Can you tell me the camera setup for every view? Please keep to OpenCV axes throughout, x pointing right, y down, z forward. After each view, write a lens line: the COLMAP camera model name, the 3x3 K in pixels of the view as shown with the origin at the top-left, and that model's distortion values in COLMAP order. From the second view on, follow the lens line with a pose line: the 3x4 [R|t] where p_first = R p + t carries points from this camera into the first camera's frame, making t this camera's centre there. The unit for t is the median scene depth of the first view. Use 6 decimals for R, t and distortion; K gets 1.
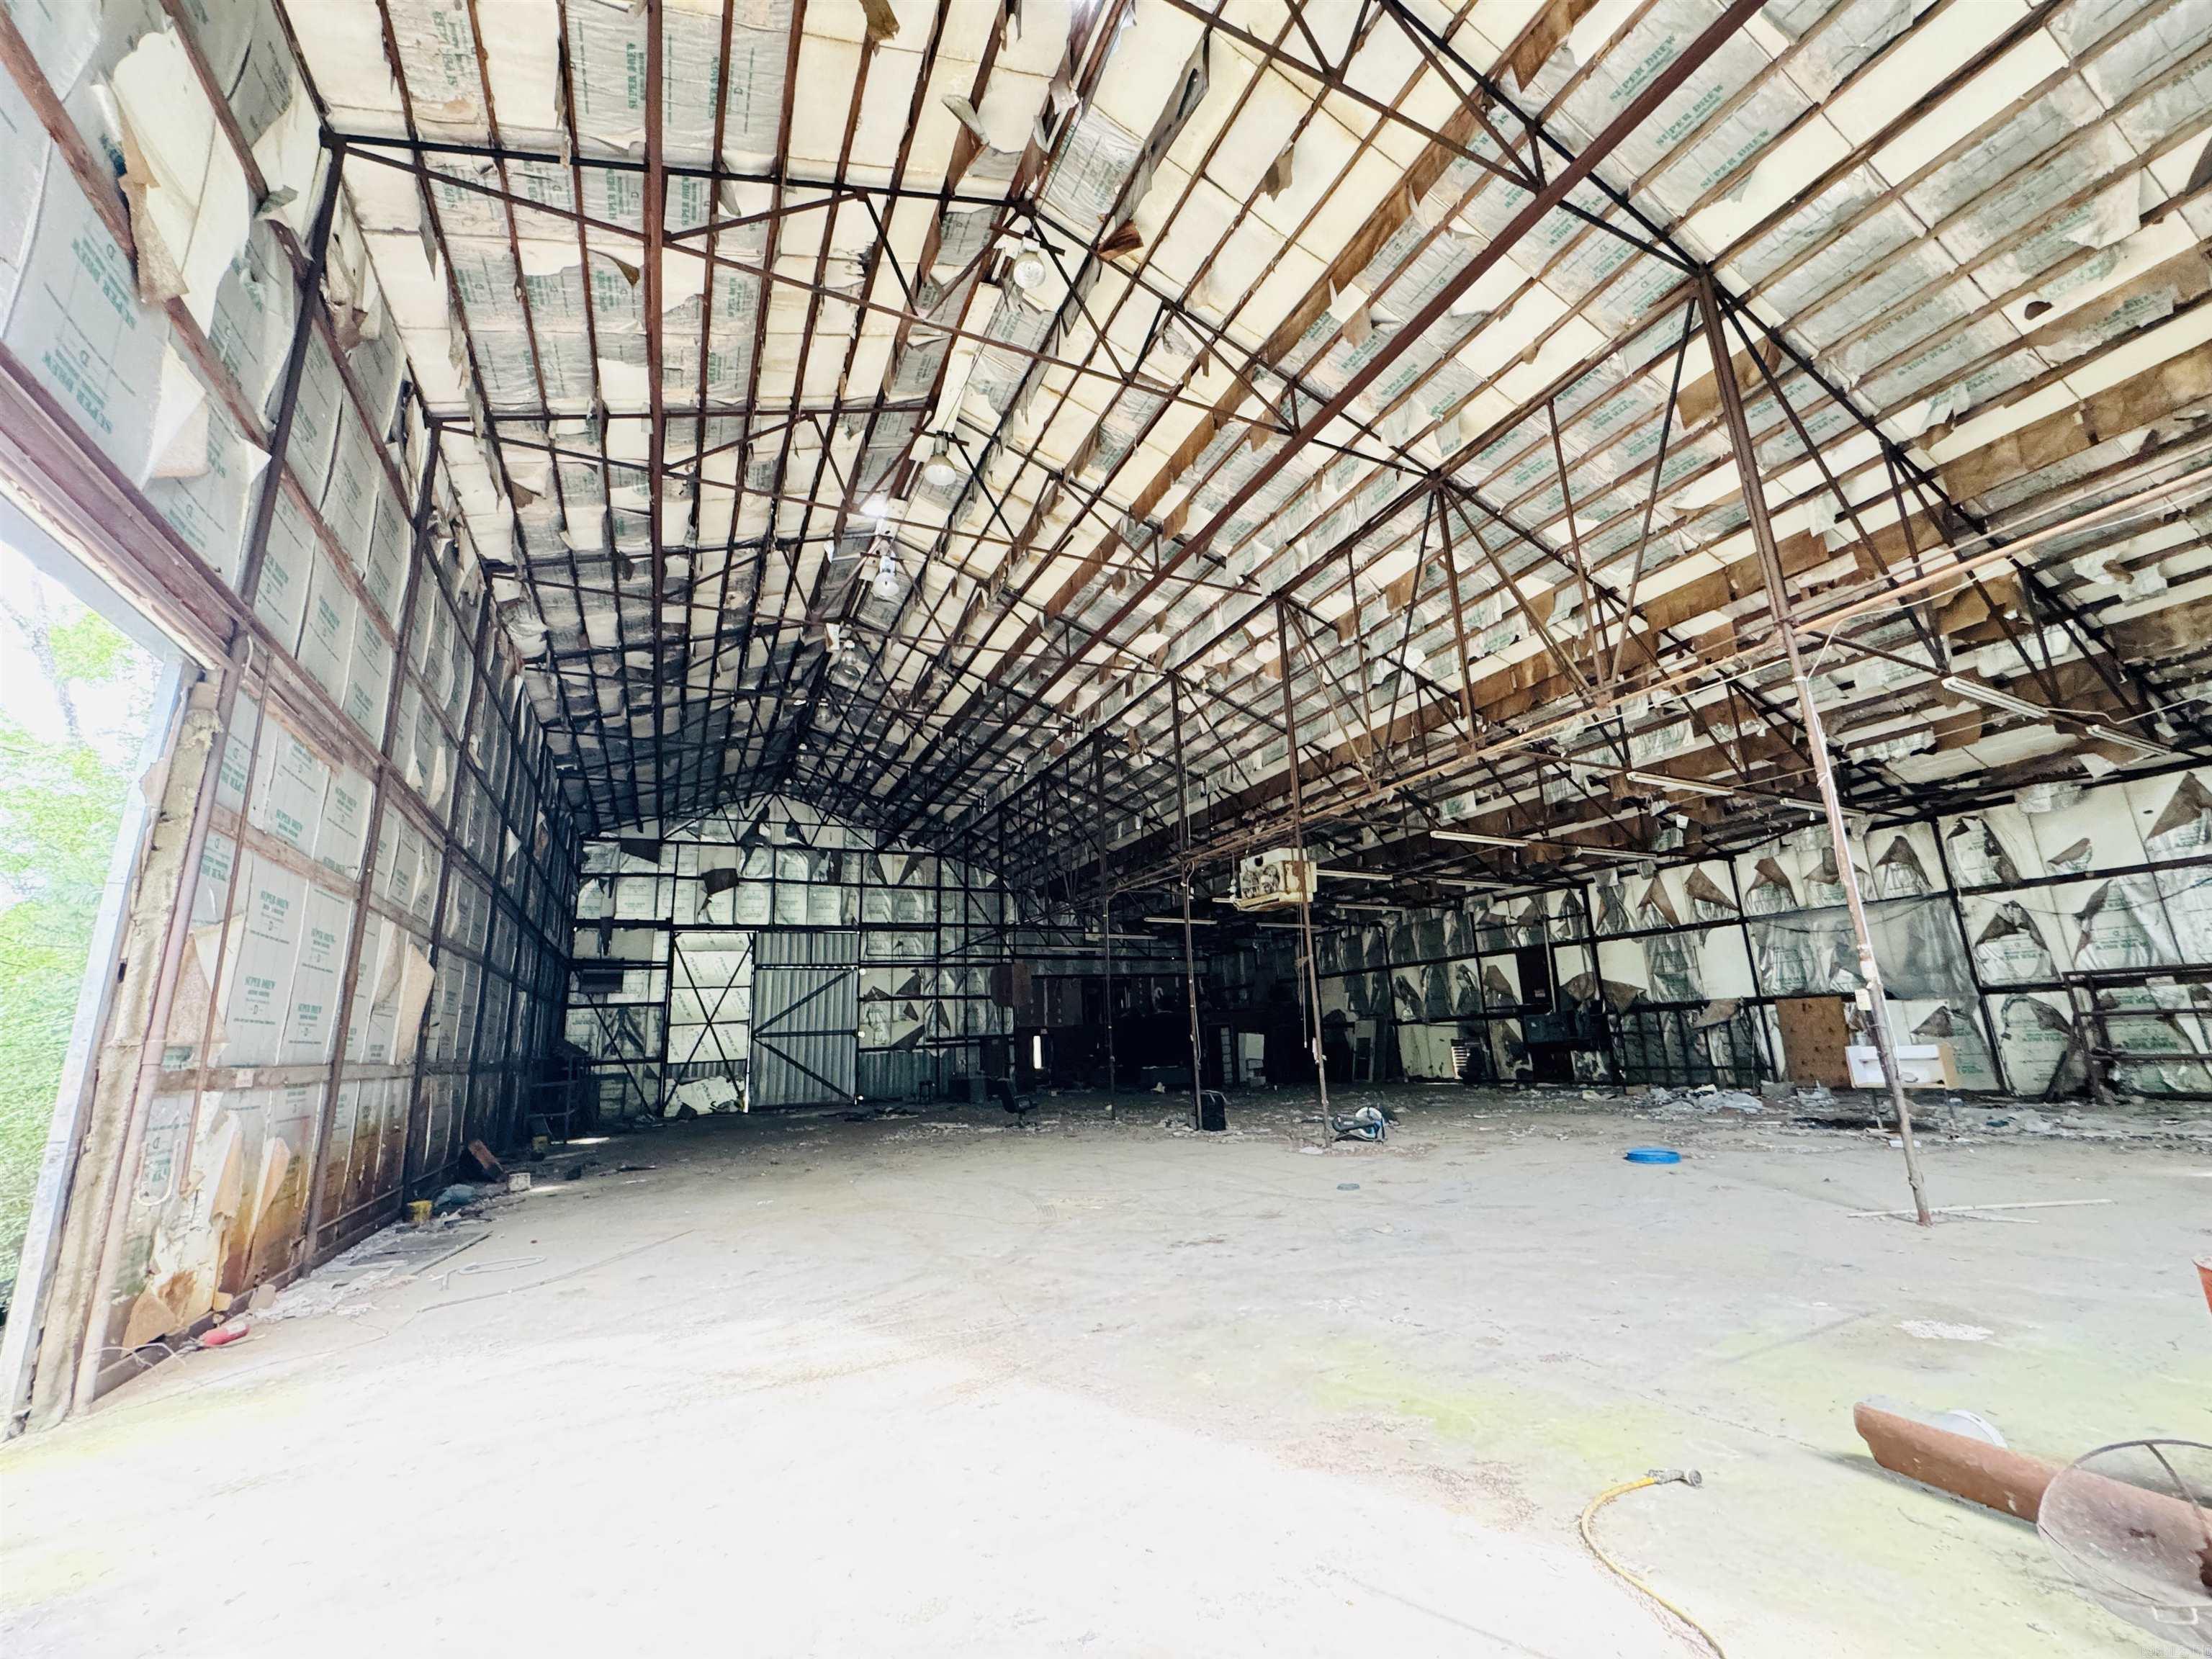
lens RADIAL K [[897.2, 0, 1097.5], [0, 897.2, 820.7], [0, 0, 1]] dist [-0.001418, -0.000010]
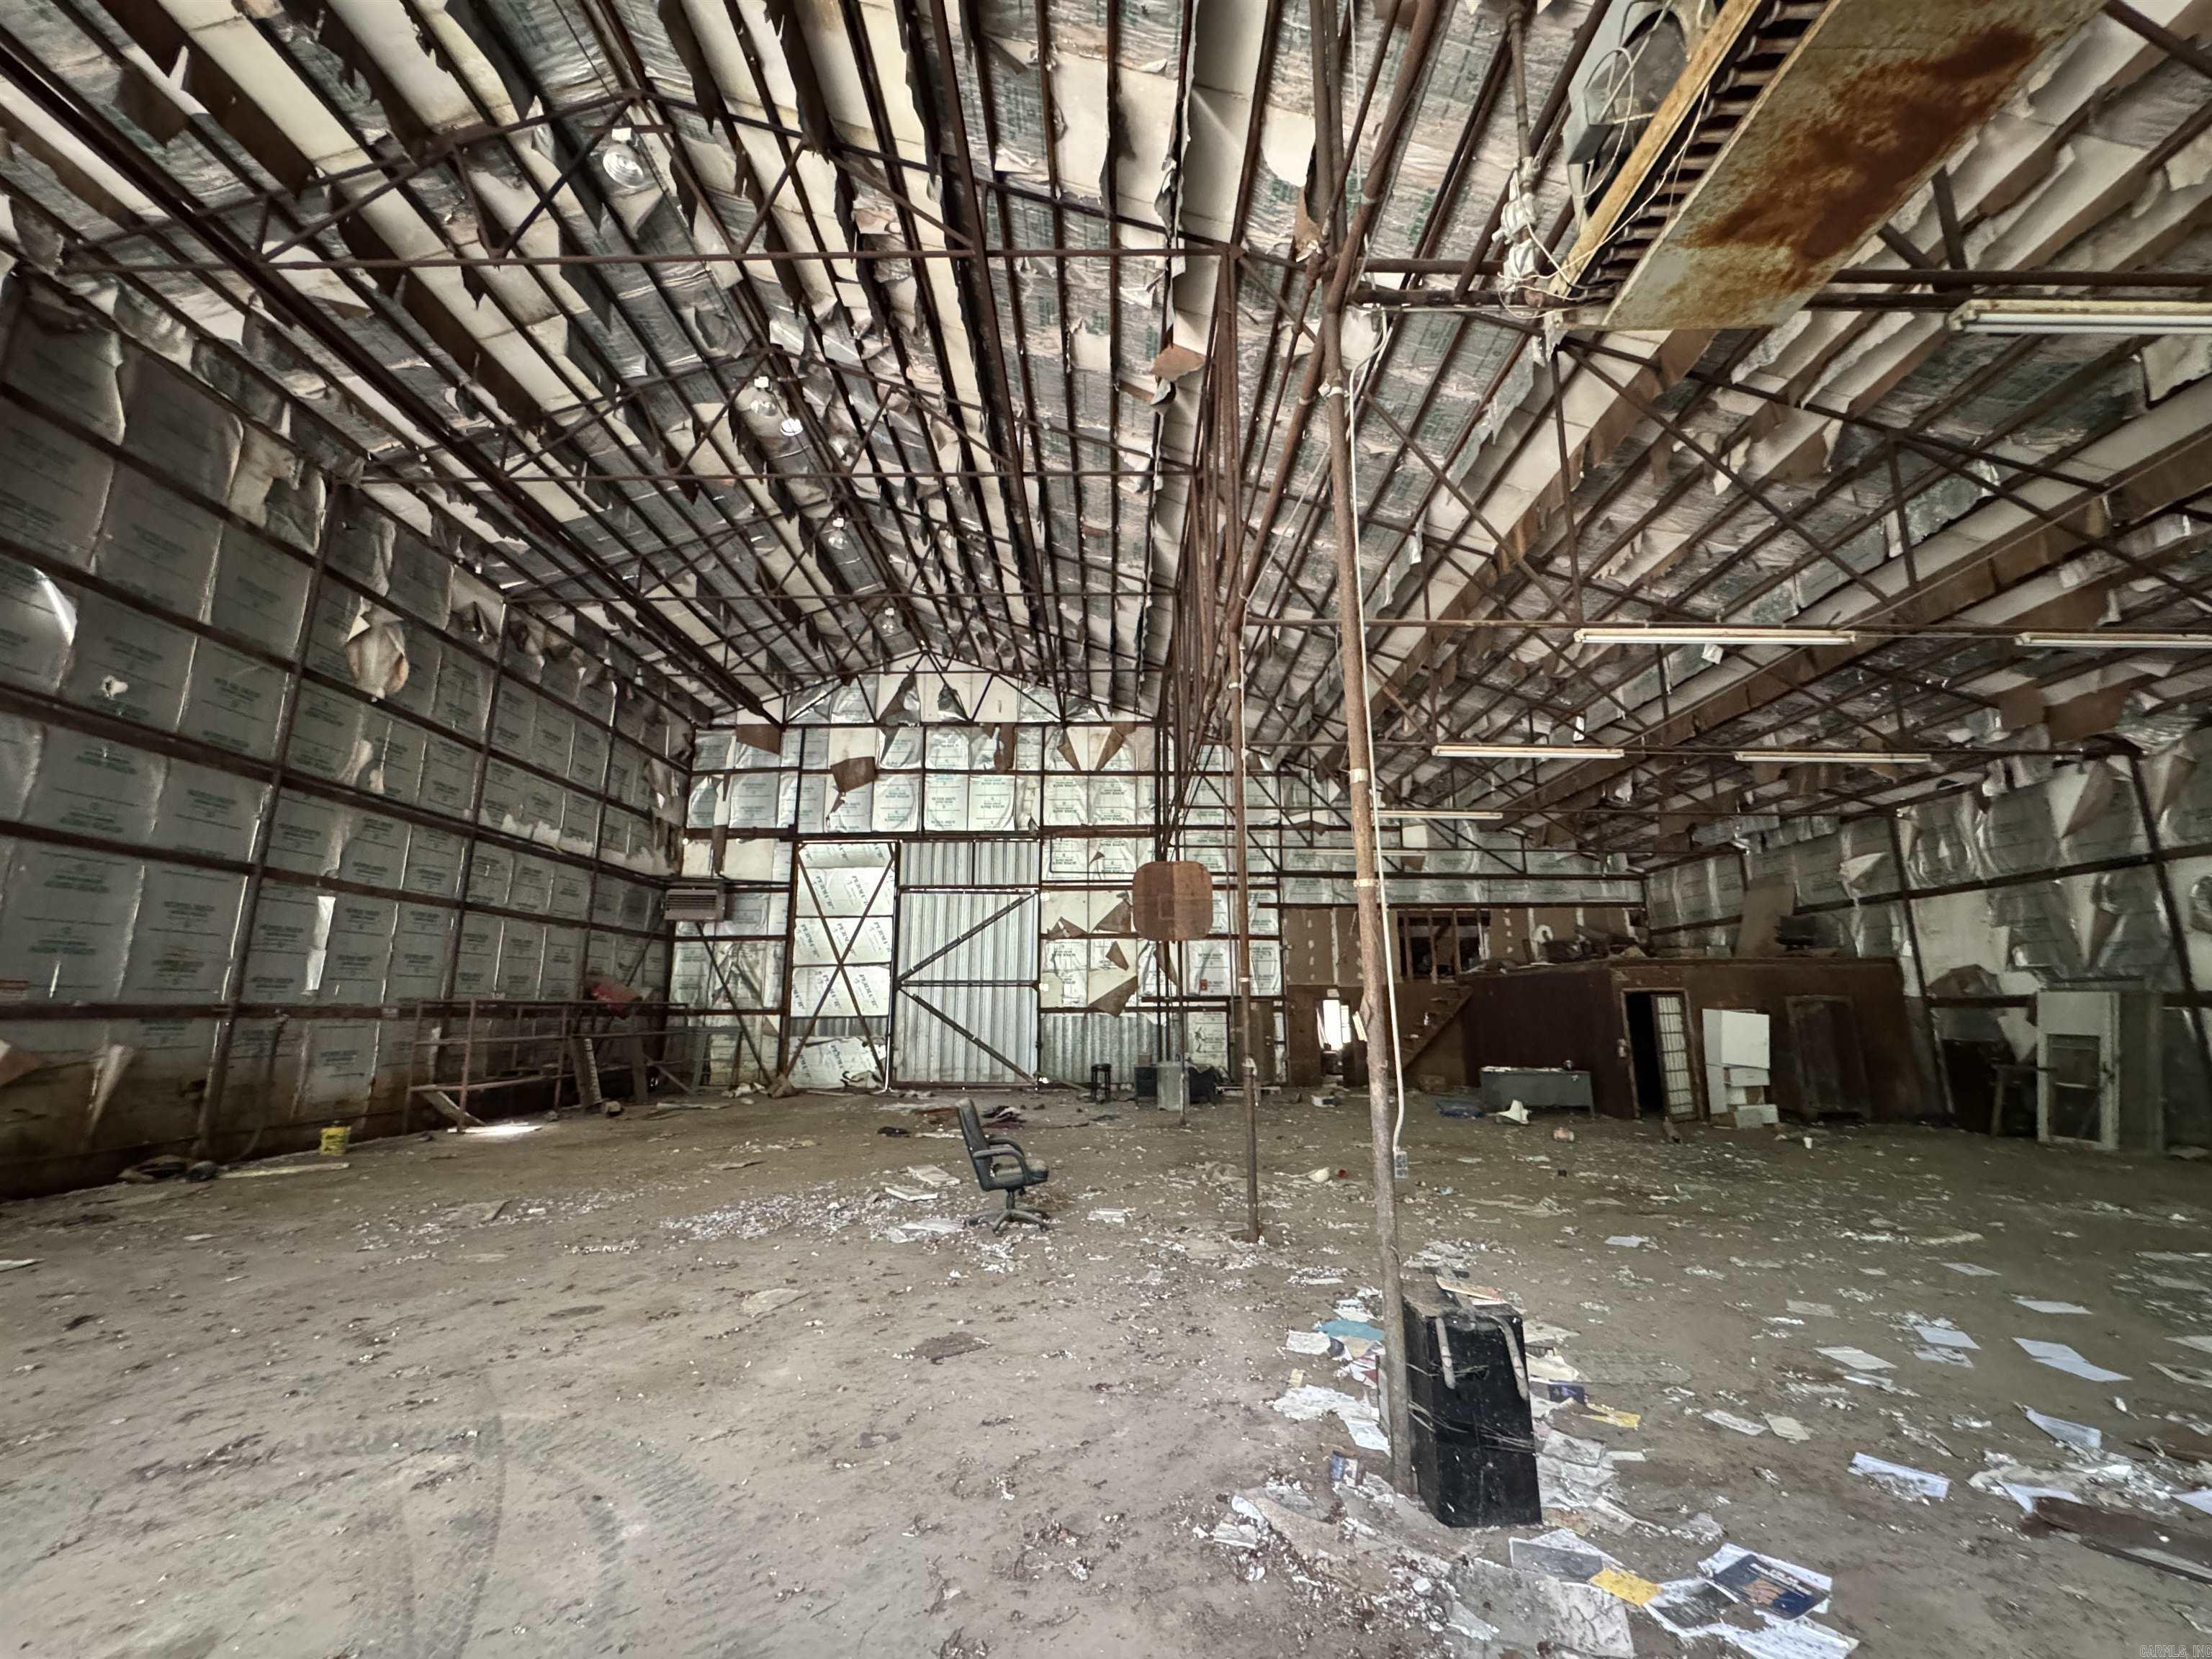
lens RADIAL K [[897.2, 0, 1097.5], [0, 897.2, 820.7], [0, 0, 1]] dist [-0.001418, -0.000010]
pose [[0.898494, -0.048076, -0.436346, 0.077698], [0.066798, 0.997383, 0.027654, 0.097761], [0.433874, -0.053994, 0.899354, 0.419515]]
